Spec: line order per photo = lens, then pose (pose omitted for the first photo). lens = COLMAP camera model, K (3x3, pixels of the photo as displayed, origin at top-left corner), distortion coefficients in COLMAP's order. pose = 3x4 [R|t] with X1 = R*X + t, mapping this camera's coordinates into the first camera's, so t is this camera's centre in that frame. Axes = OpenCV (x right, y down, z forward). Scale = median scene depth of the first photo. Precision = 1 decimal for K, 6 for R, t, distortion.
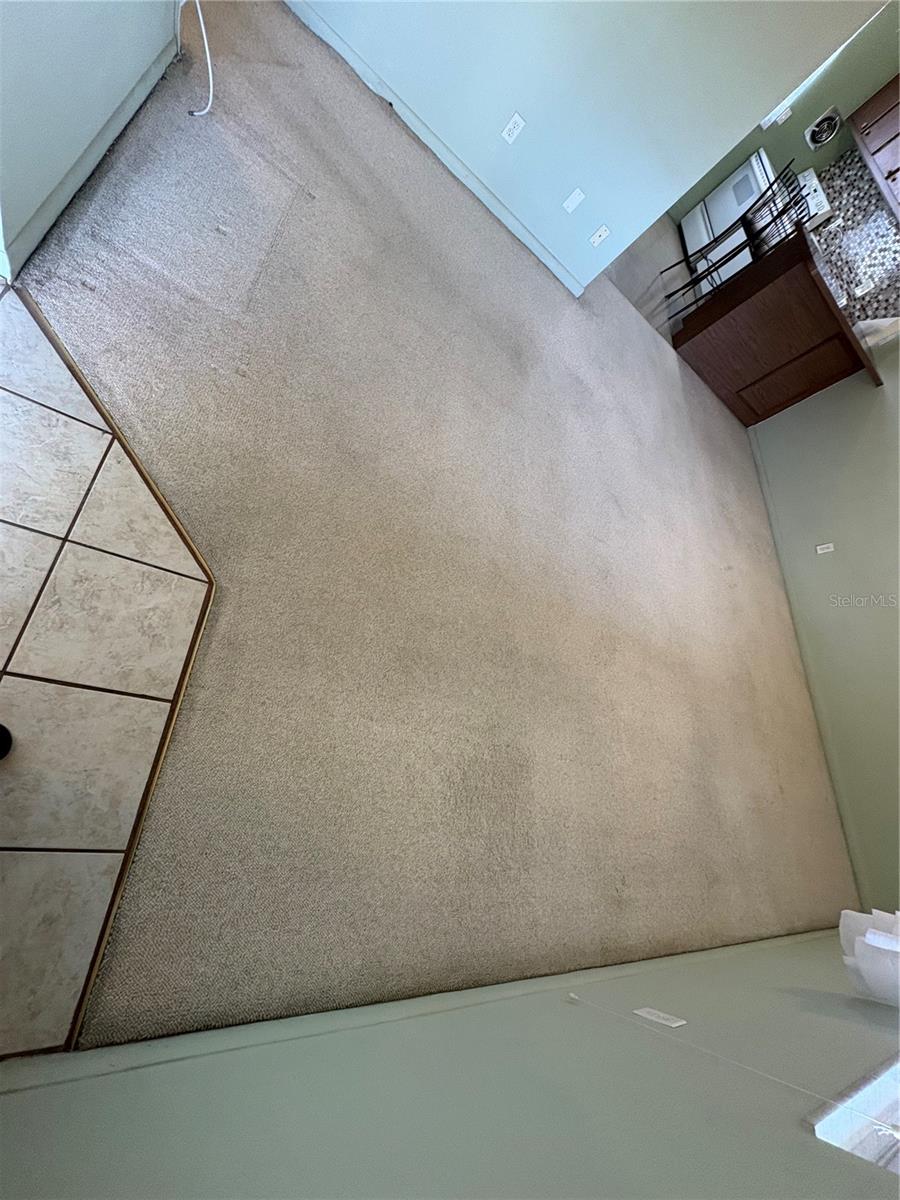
lens RADIAL K [[479.9, 0, 443.3], [0, 479.9, 600.6], [0, 0, 1]] dist [0.003489, 0.000237]
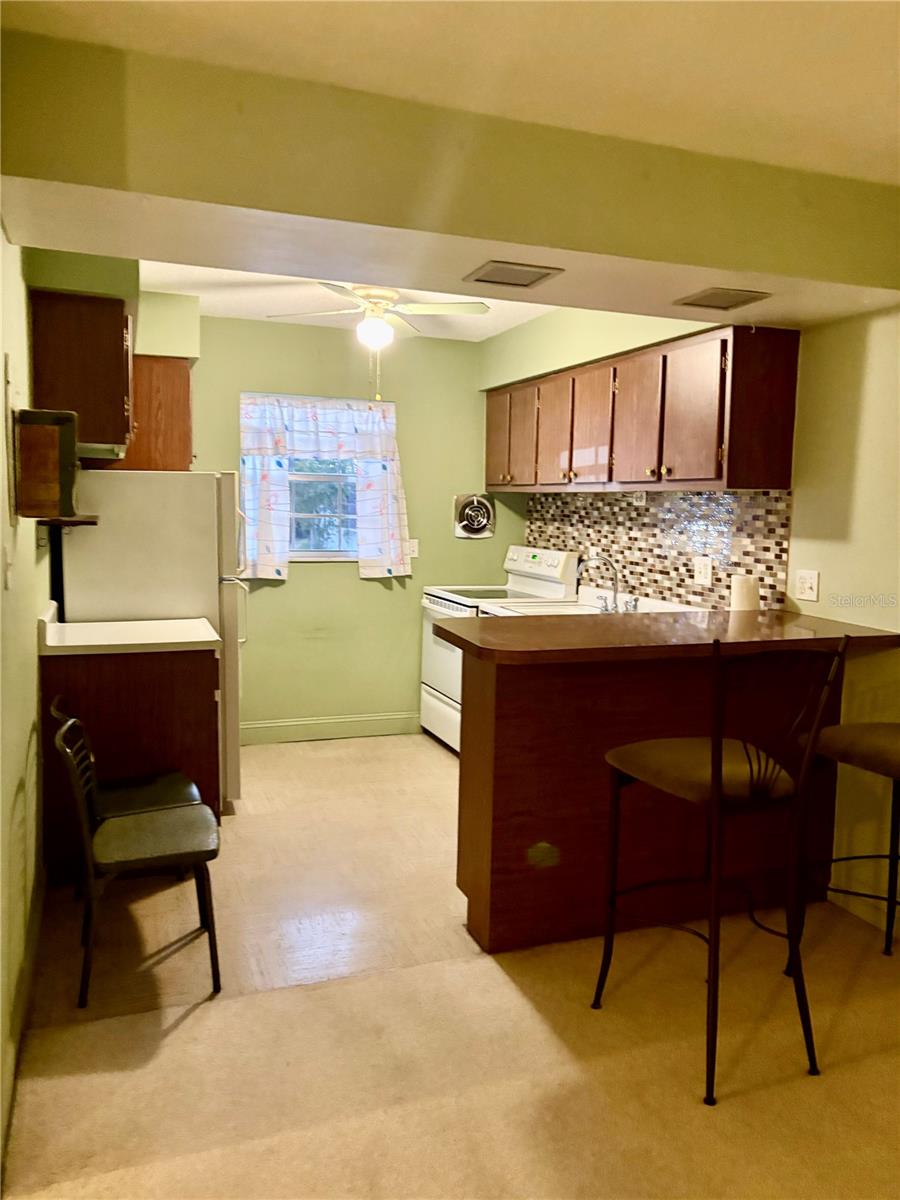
lens RADIAL K [[907.8, 0, 458.7], [0, 907.8, 608.2], [0, 0, 1]] dist [0.033425, -0.032205]
pose [[0.734068, -0.619881, 0.277295, 0.385263], [0.594357, 0.388975, -0.703874, -0.123191], [0.328457, 0.681503, 0.653964, 0.319759]]
